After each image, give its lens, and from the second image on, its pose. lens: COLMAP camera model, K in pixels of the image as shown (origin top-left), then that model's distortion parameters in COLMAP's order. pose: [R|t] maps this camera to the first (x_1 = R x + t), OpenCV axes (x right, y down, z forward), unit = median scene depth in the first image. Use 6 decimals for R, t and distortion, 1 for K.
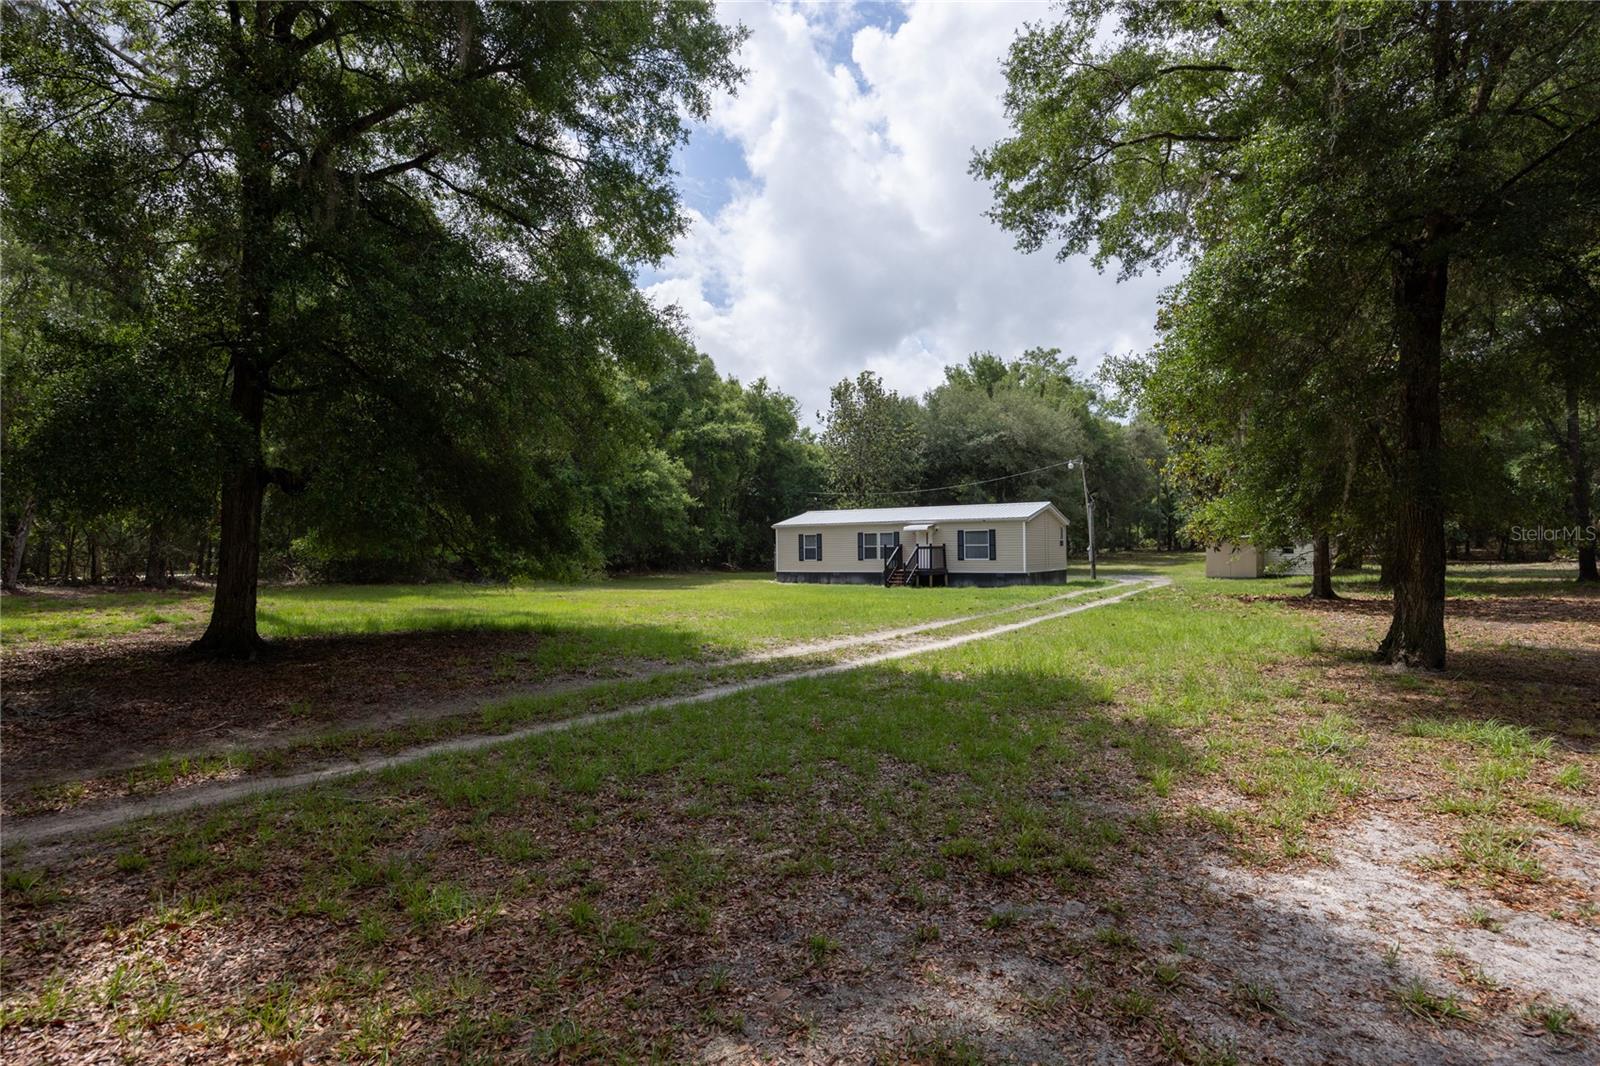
lens RADIAL K [[796.1, 0, 793.5], [0, 796.1, 528.4], [0, 0, 1]] dist [-0.002842, 0.000074]
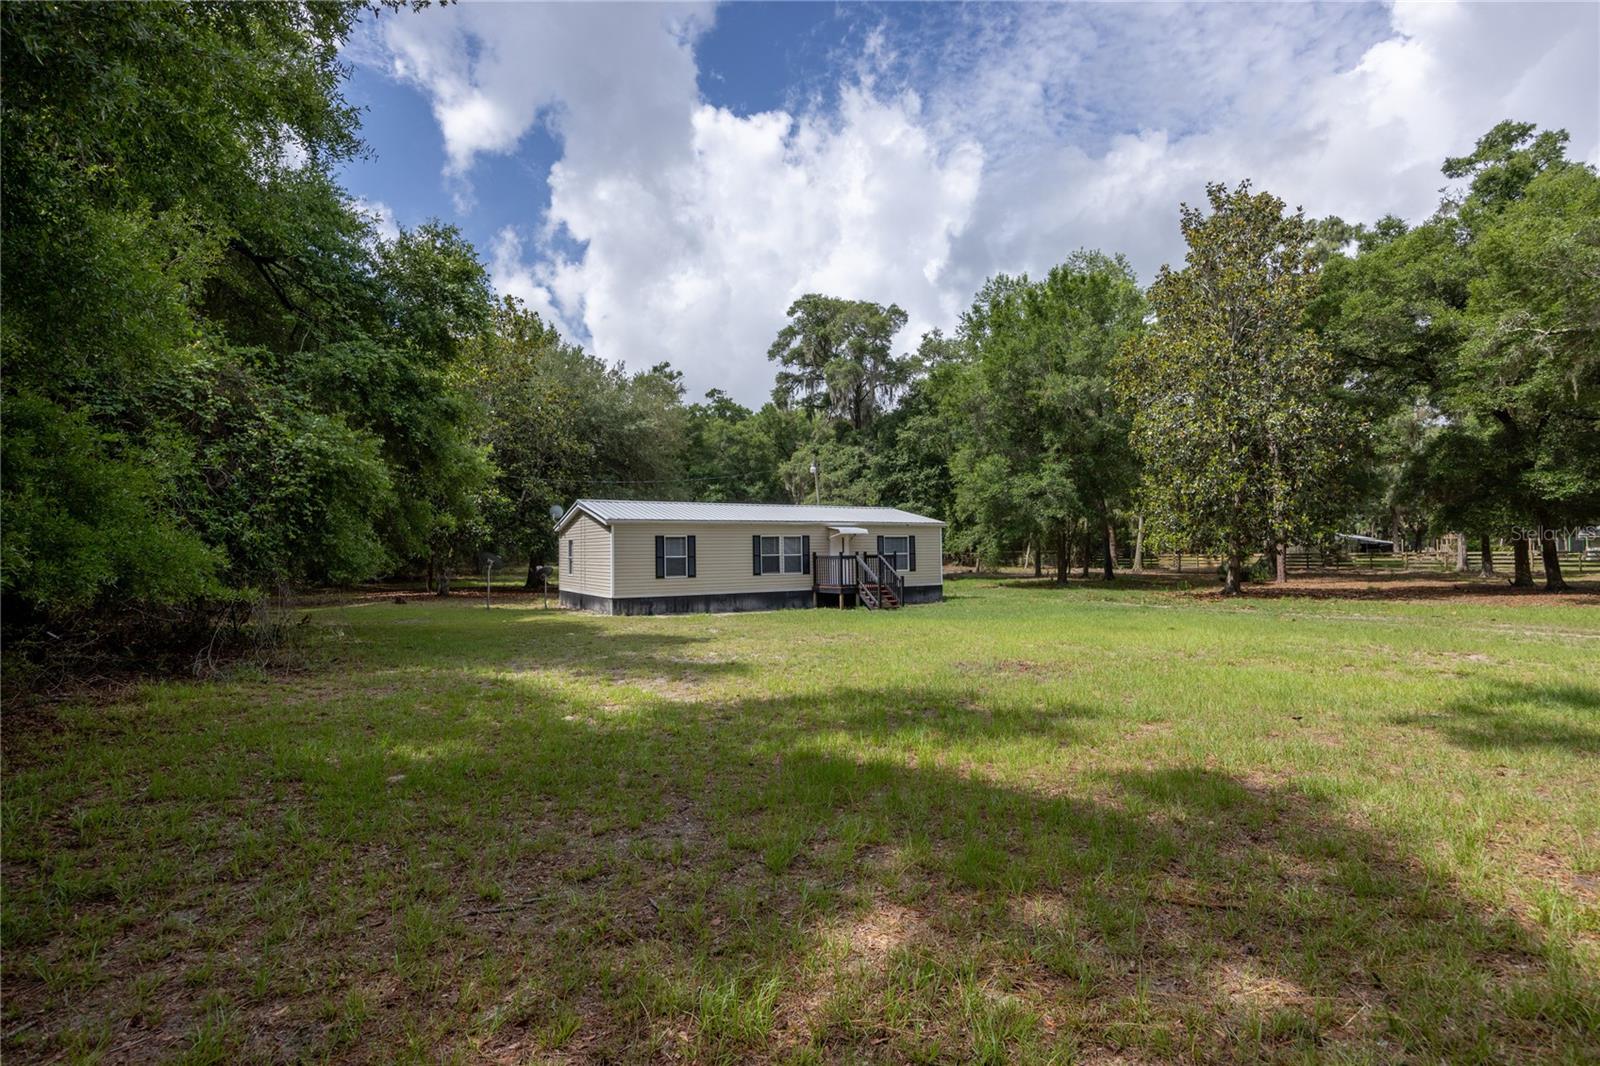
lens RADIAL K [[796.1, 0, 805.9], [0, 796.1, 528.8], [0, 0, 1]] dist [-0.002842, 0.000074]
pose [[0.453238, 0.035534, 0.890681, -0.483970], [-0.014077, 0.999366, -0.032707, 0.020357], [-0.891278, 0.002286, 0.453451, 0.606728]]
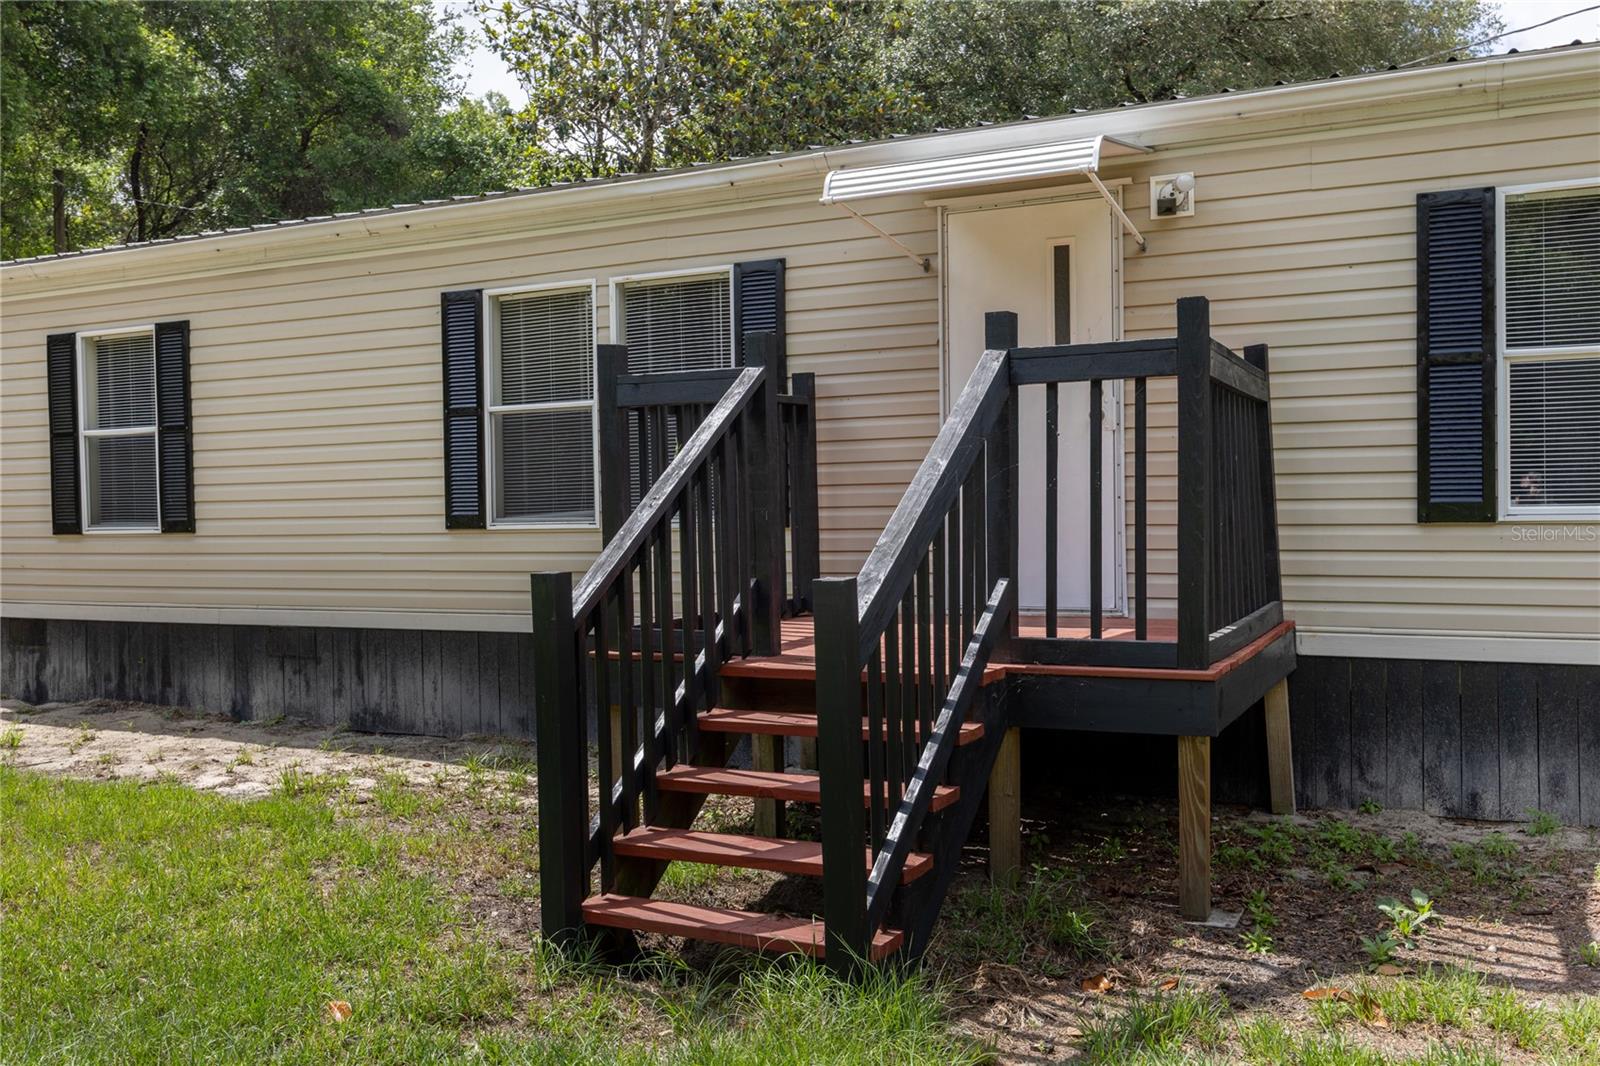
lens RADIAL K [[1478.0, 0, 780.3], [0, 1478.0, 509.0], [0, 0, 1]] dist [0.002274, 0.000000]
pose [[0.995249, -0.014303, 0.096310, 0.102570], [0.010066, 0.998966, 0.044334, 0.026146], [-0.096845, -0.043154, 0.994364, 0.731480]]
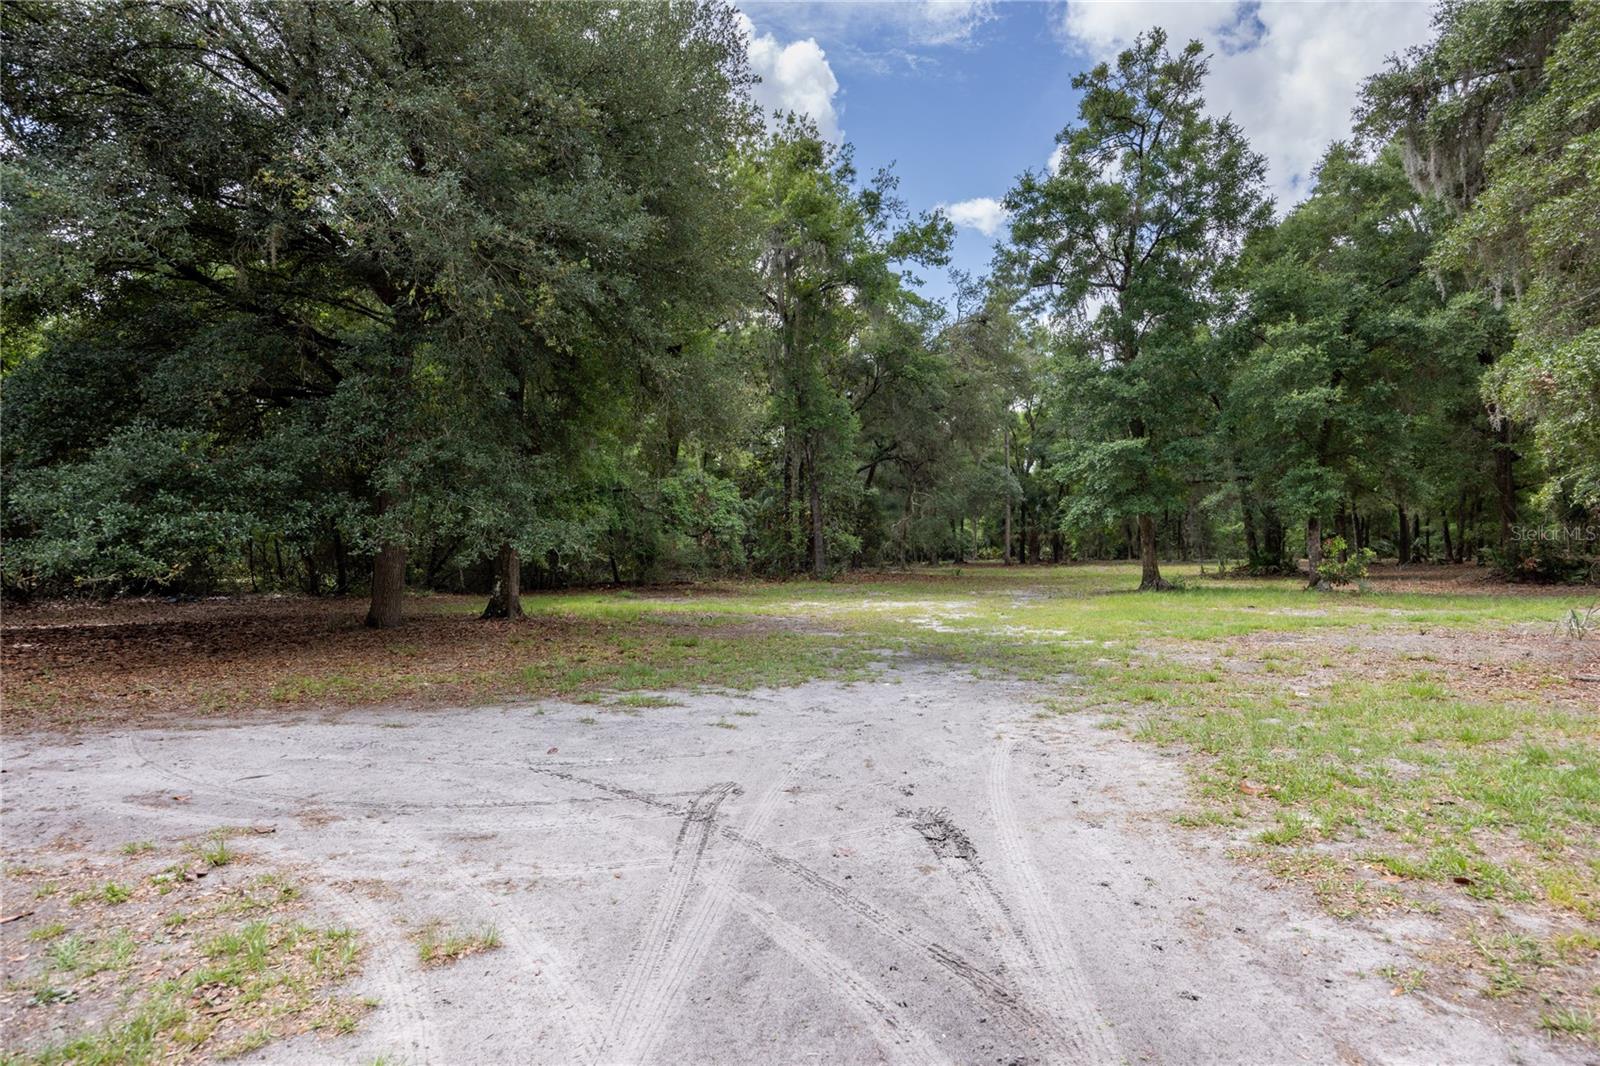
lens RADIAL K [[888.5, 0, 798.0], [0, 888.5, 542.0], [0, 0, 1]] dist [-0.001600, -0.002229]
pose [[0.977660, 0.004103, 0.210150, 0.435810], [-0.005012, 0.999980, 0.003793, 0.028245], [-0.210131, -0.004762, 0.977662, 0.991898]]
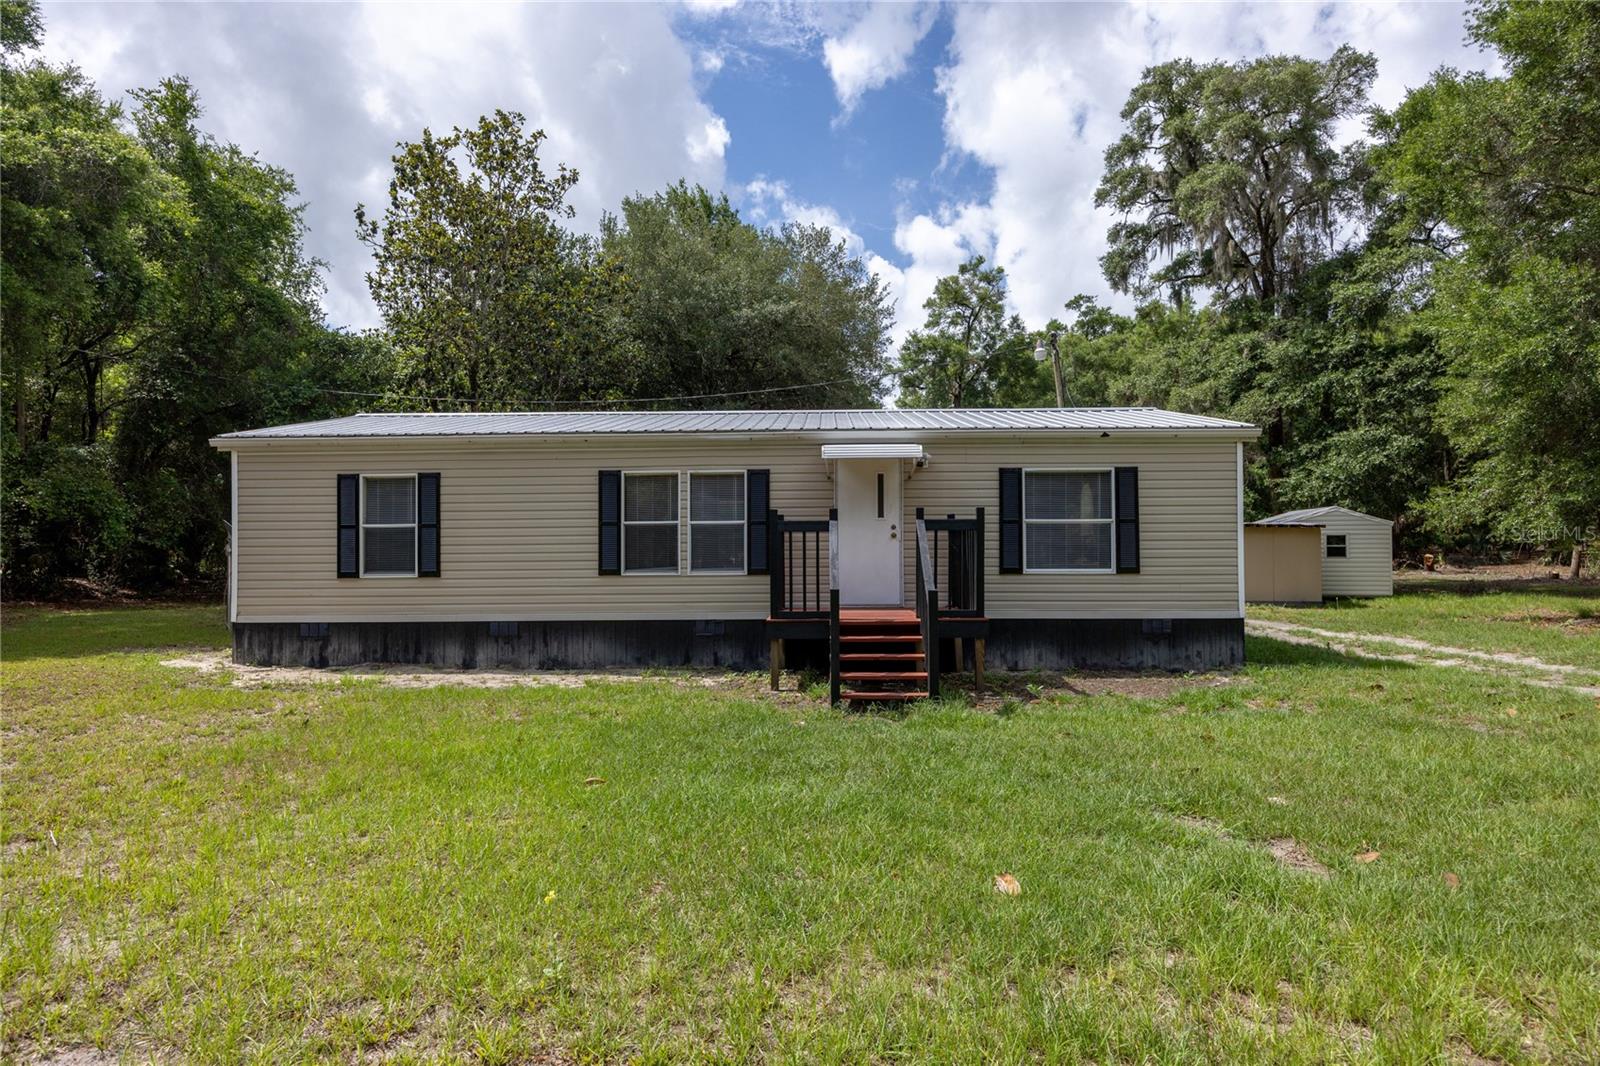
lens RADIAL K [[888.5, 0, 796.9], [0, 888.5, 536.1], [0, 0, 1]] dist [-0.001600, -0.002229]
pose [[0.855737, 0.015535, 0.517178, -0.014037], [-0.017999, 0.999838, -0.000251, 0.024265], [-0.517098, -0.009094, 0.855878, 0.671080]]
